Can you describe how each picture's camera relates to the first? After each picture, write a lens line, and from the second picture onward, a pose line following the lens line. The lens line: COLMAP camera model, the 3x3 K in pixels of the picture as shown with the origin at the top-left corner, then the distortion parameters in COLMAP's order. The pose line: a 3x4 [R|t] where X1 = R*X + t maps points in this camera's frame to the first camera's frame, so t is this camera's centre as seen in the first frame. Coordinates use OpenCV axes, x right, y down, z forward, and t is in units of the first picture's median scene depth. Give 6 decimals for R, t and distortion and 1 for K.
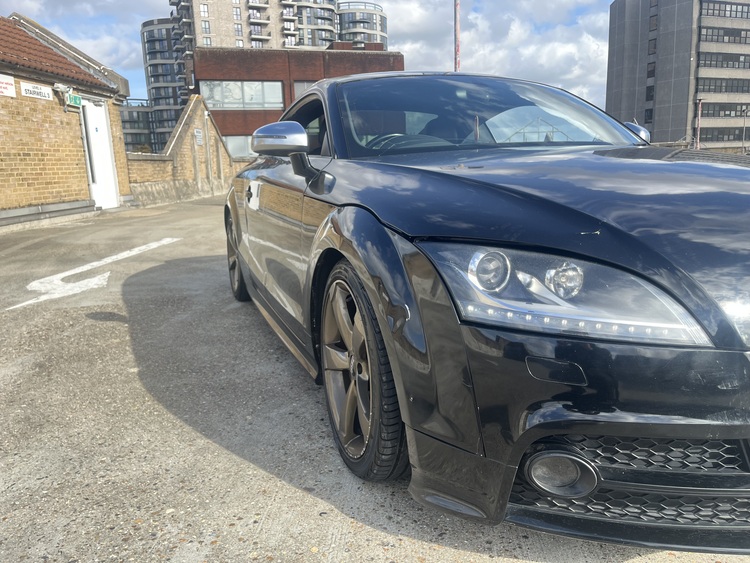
lens RADIAL K [[587.7, 0, 375.0], [0, 587.7, 281.5], [0, 0, 1]] dist [0.004698, -0.006377]
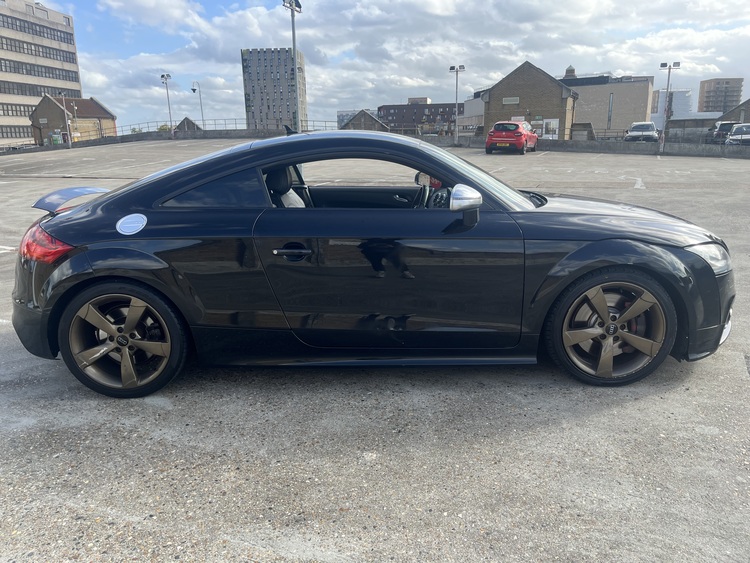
lens RADIAL K [[587.7, 0, 375.0], [0, 587.7, 281.5], [0, 0, 1]] dist [0.004698, -0.006377]
pose [[0.346193, -0.203757, 0.915769, -0.147193], [0.191285, 0.970955, 0.143723, -0.030273], [-0.918456, 0.125417, 0.375113, 0.075302]]
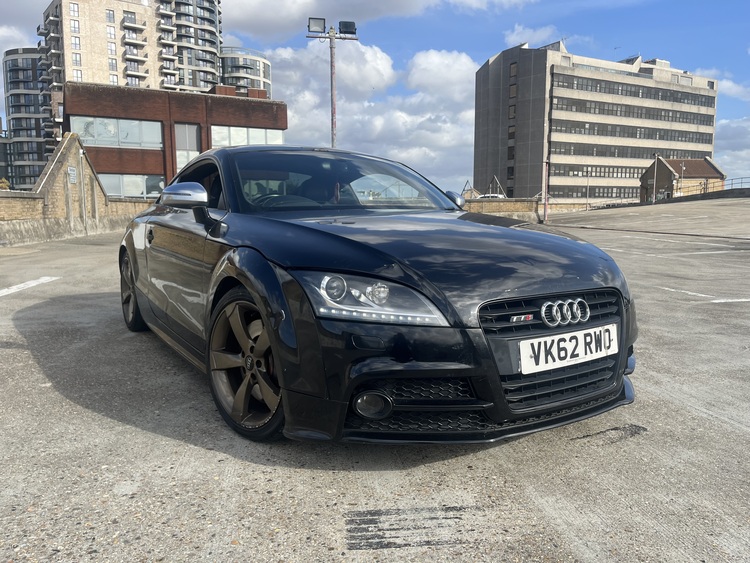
lens RADIAL K [[588.9, 0, 382.9], [0, 588.9, 283.2], [0, 0, 1]] dist [0.130909, -0.198402]
pose [[0.978574, 0.005344, 0.205826, -0.000542], [0.009632, 0.997381, -0.071689, 0.005272], [-0.205670, 0.072135, 0.975959, -0.038014]]
